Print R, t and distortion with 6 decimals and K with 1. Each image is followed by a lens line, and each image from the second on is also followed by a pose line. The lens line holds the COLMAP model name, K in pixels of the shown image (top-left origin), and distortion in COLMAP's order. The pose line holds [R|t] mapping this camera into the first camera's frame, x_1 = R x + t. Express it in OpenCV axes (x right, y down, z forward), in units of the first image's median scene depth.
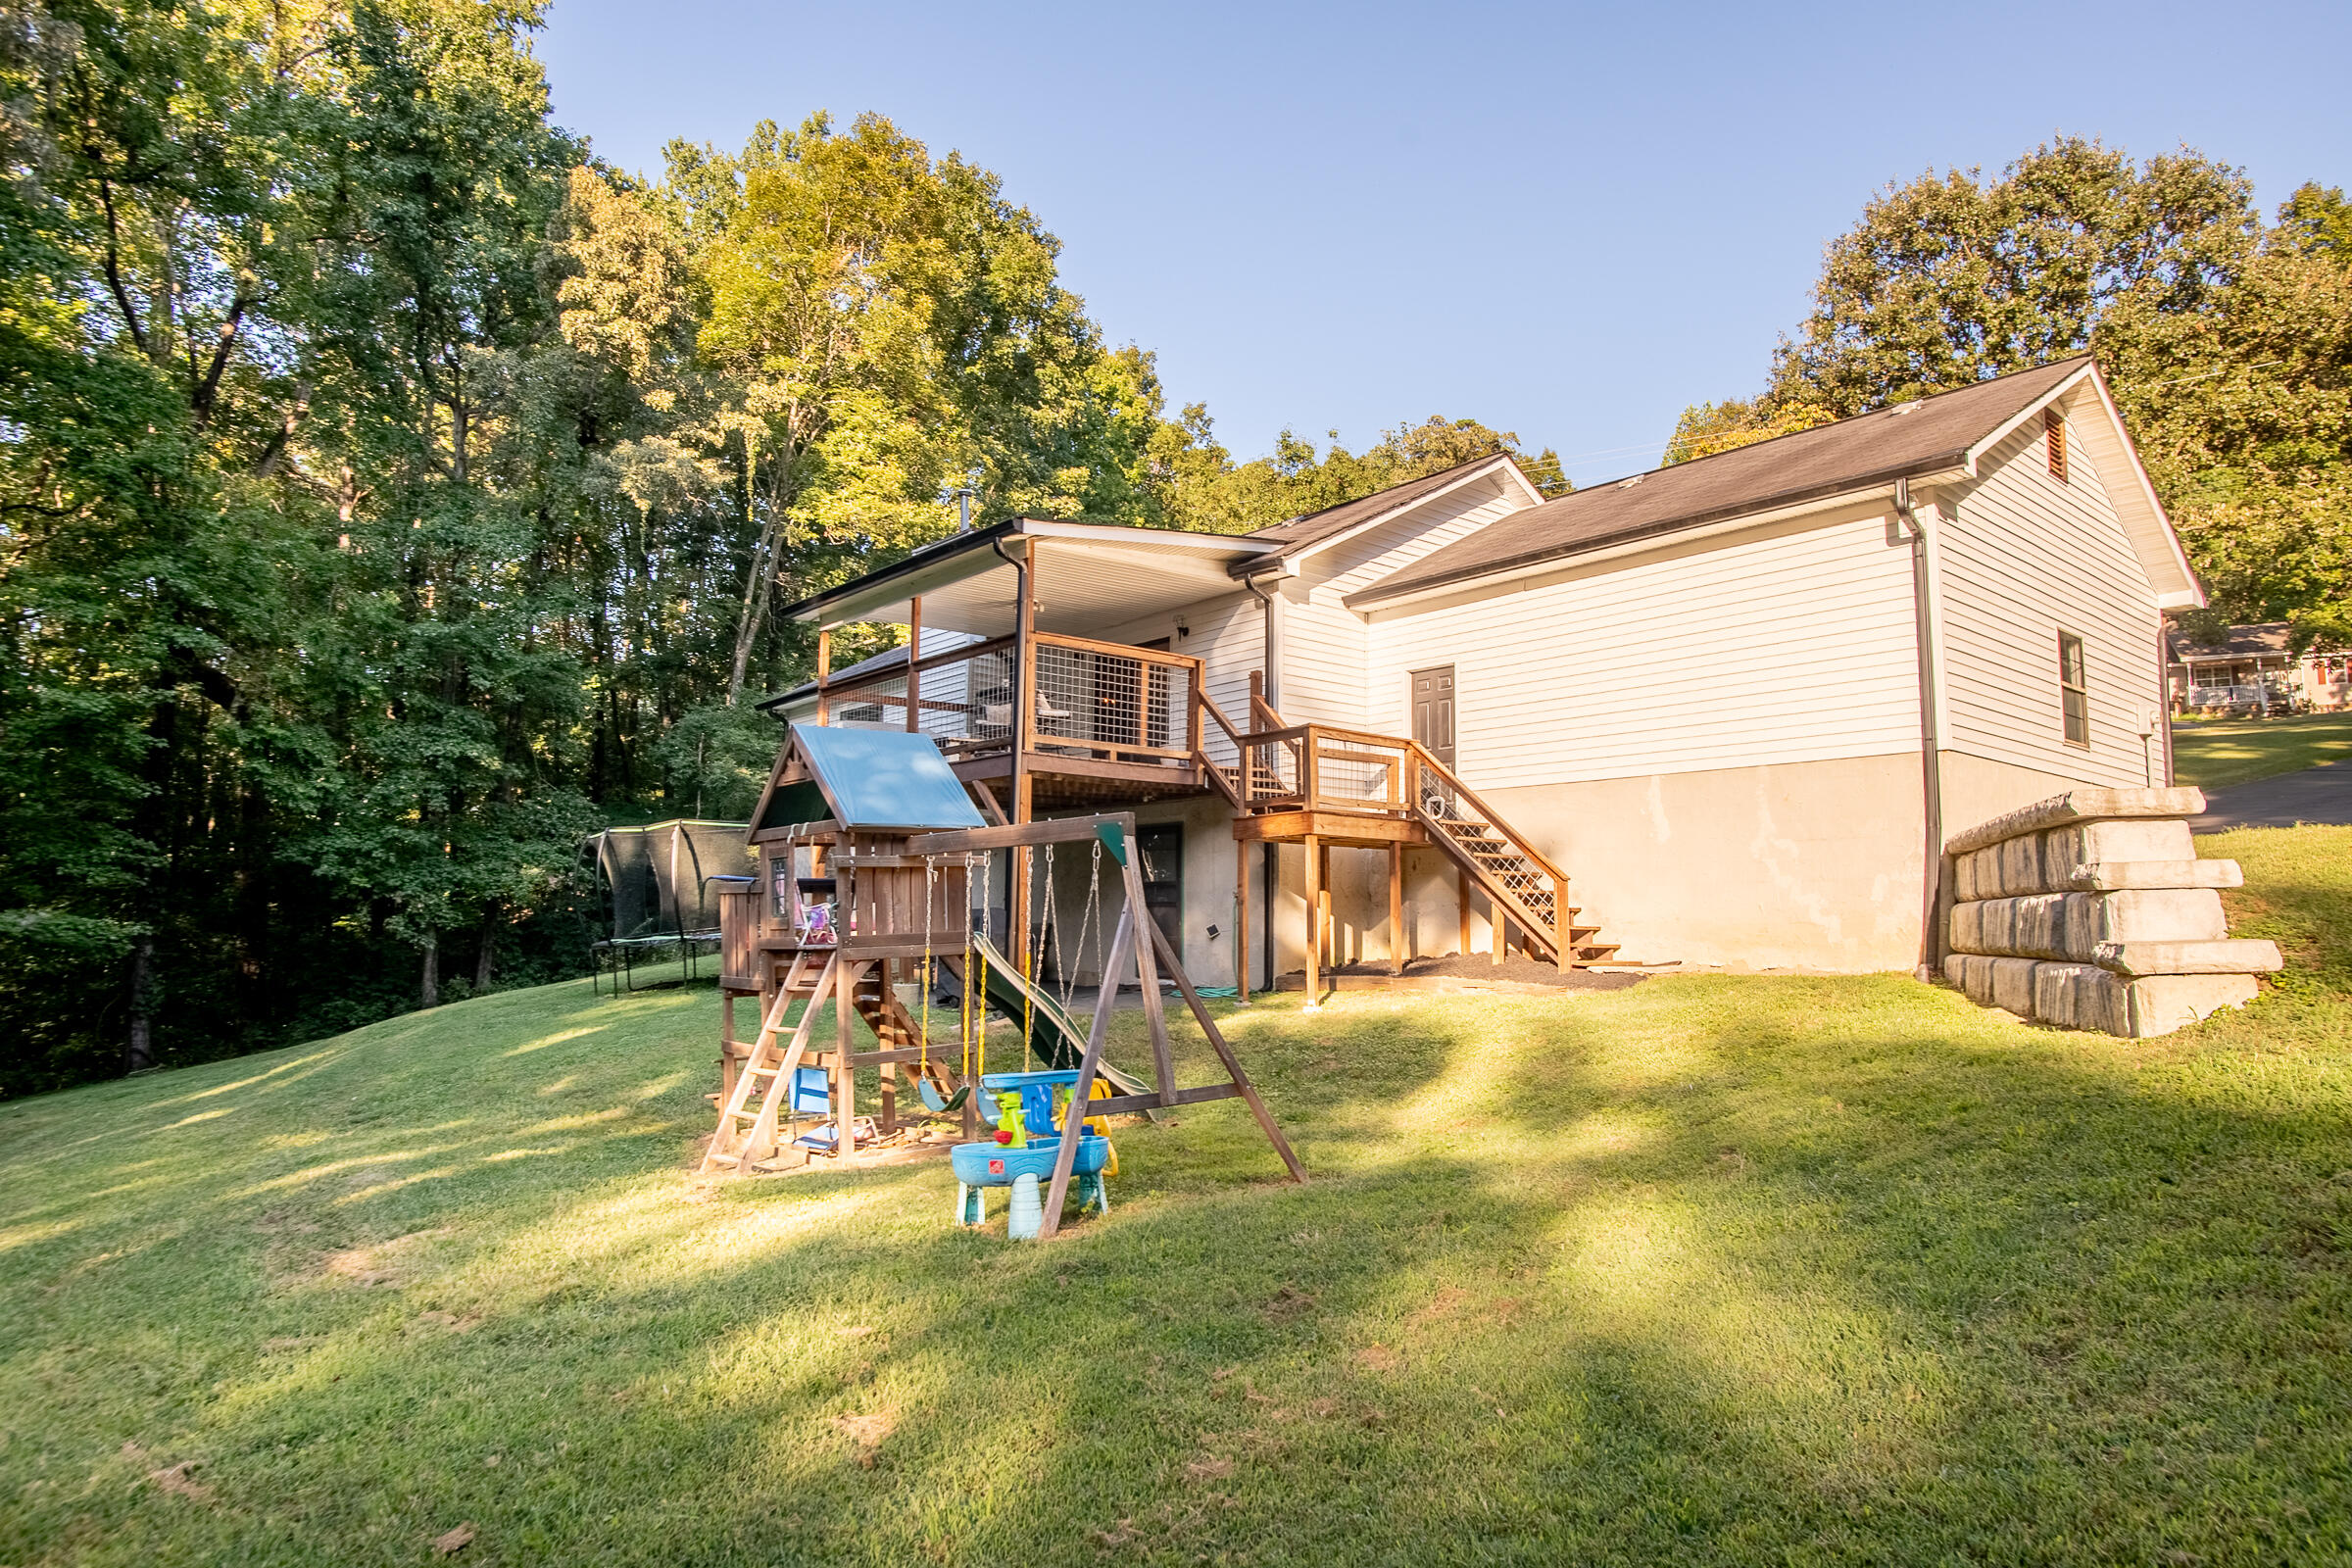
lens RADIAL K [[1392.2, 0, 1178.4], [0, 1392.2, 785.4], [0, 0, 1]] dist [-0.015538, 0.001899]
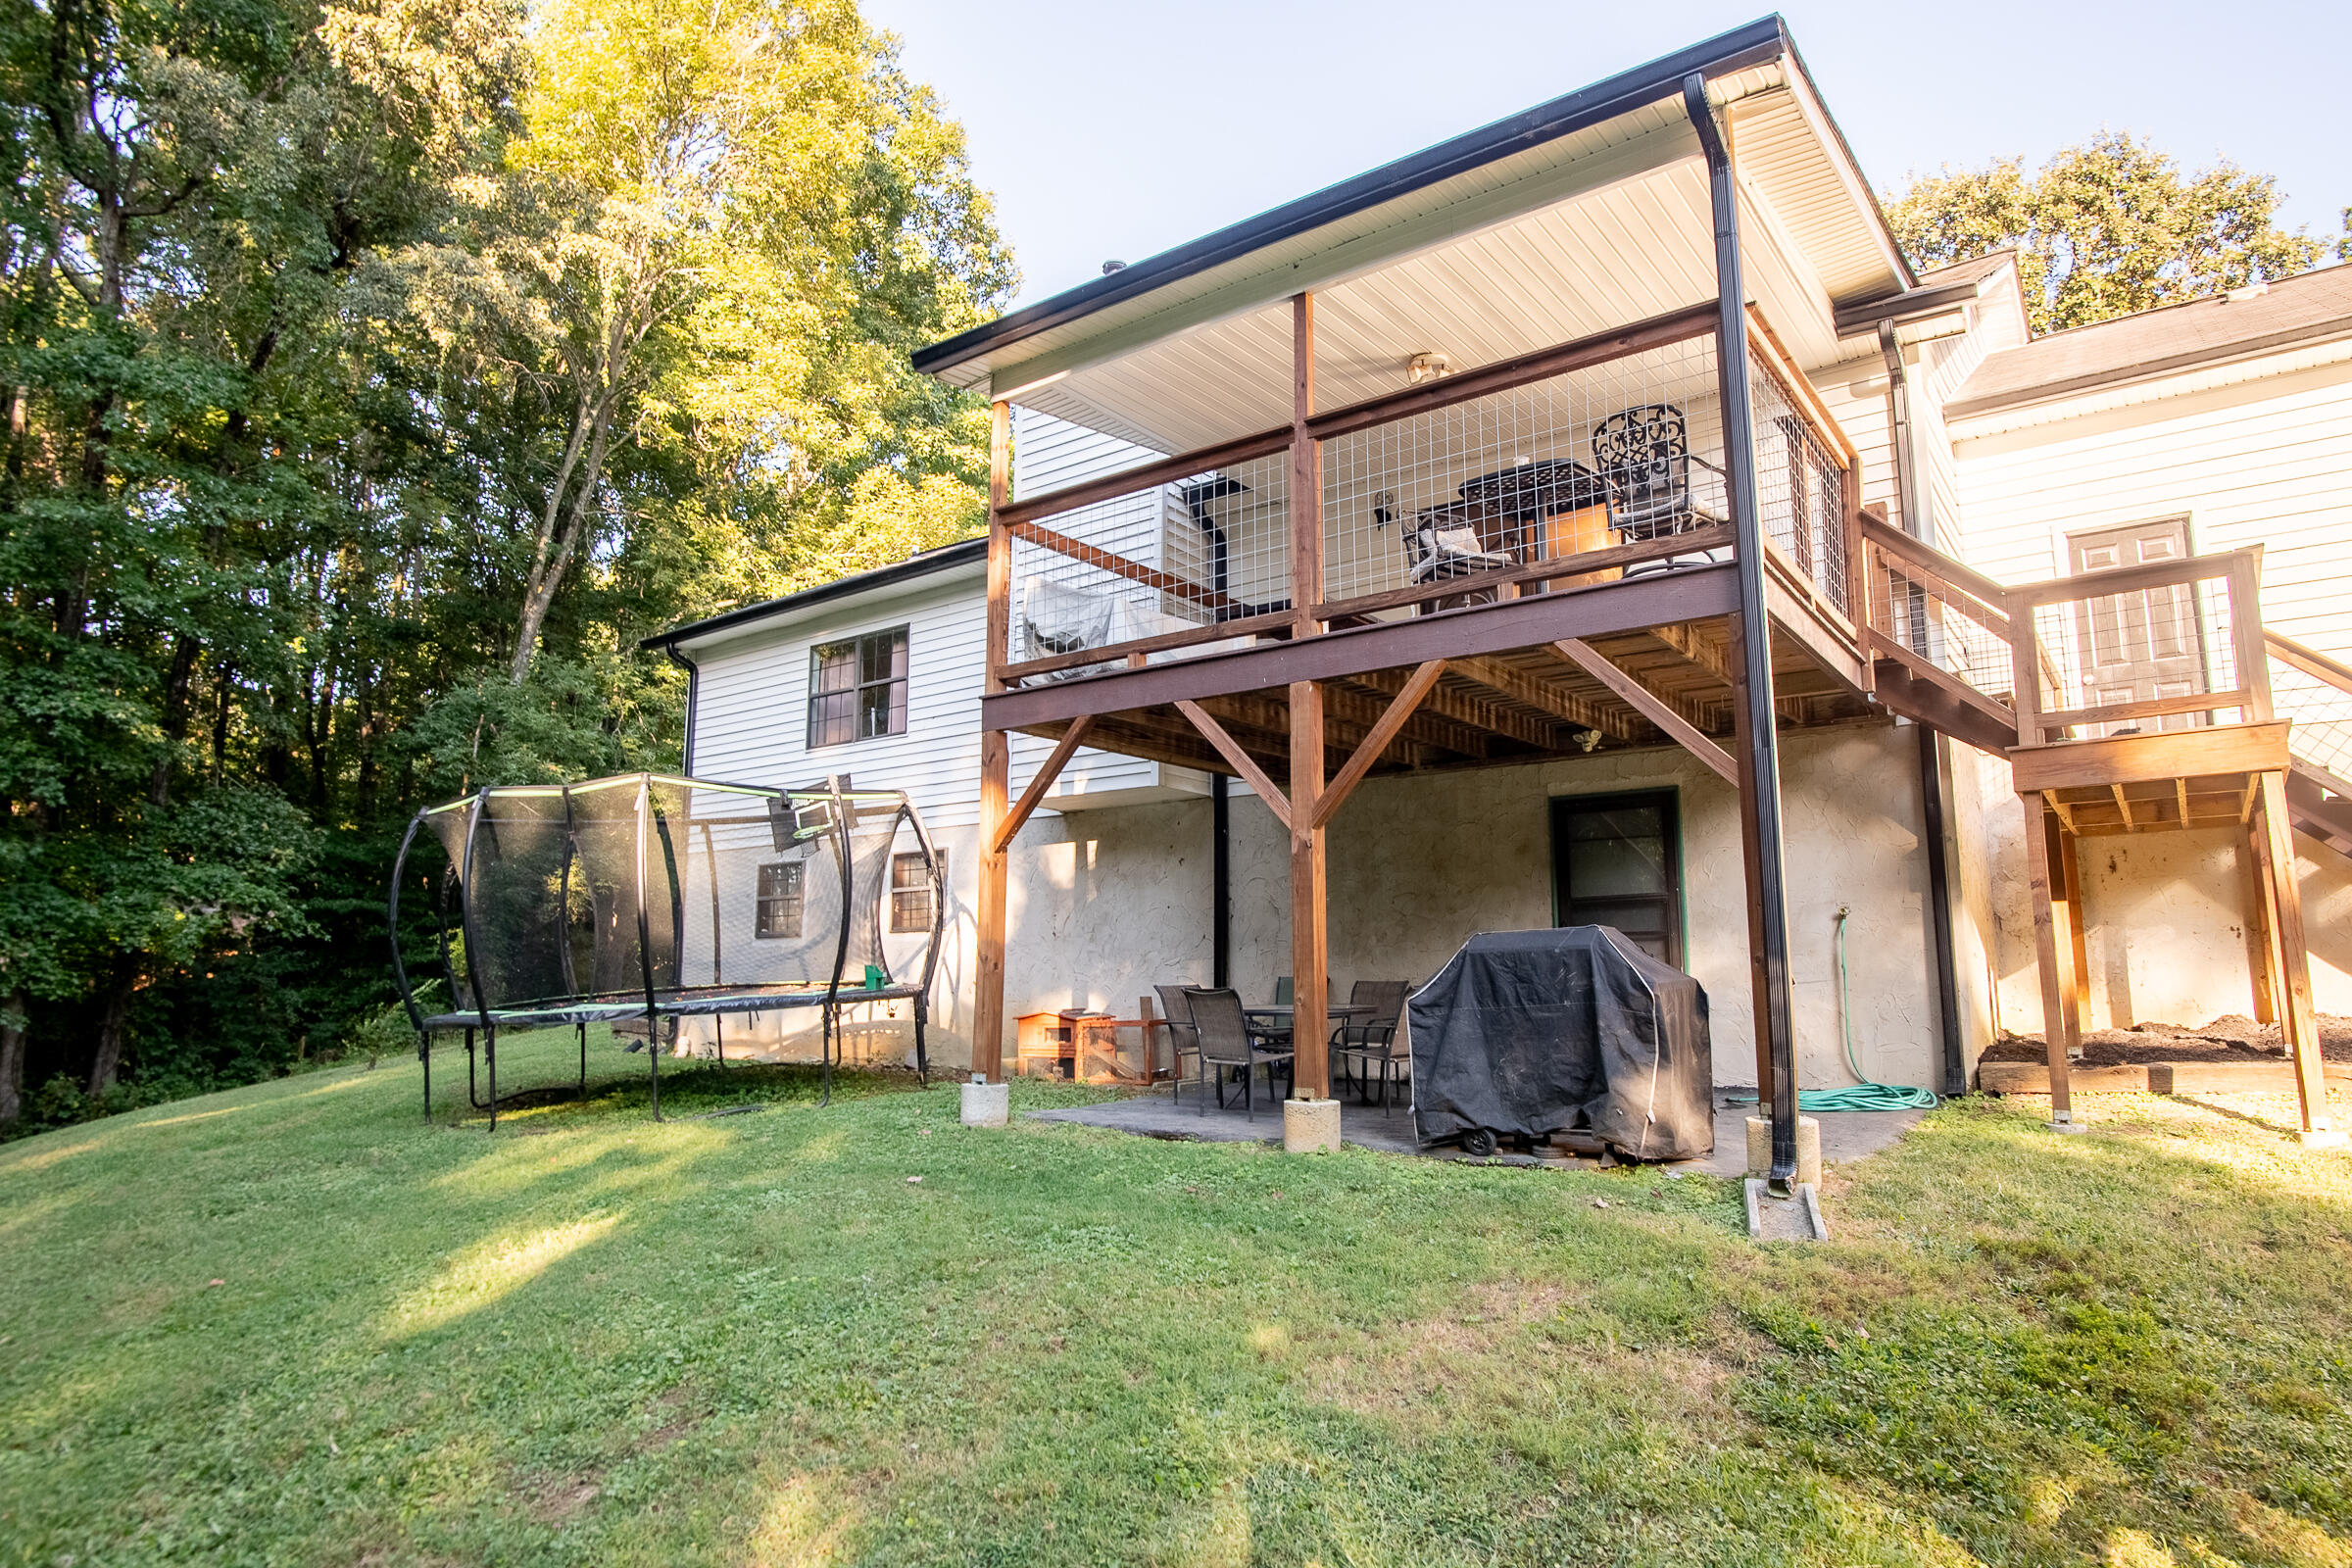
lens RADIAL K [[1392.2, 0, 1179.9], [0, 1392.2, 785.5], [0, 0, 1]] dist [-0.015538, 0.001899]
pose [[0.974976, 0.028952, 0.220418, -0.175091], [-0.017492, 0.998400, -0.053767, 0.032740], [-0.221622, 0.048566, 0.973922, 0.285648]]
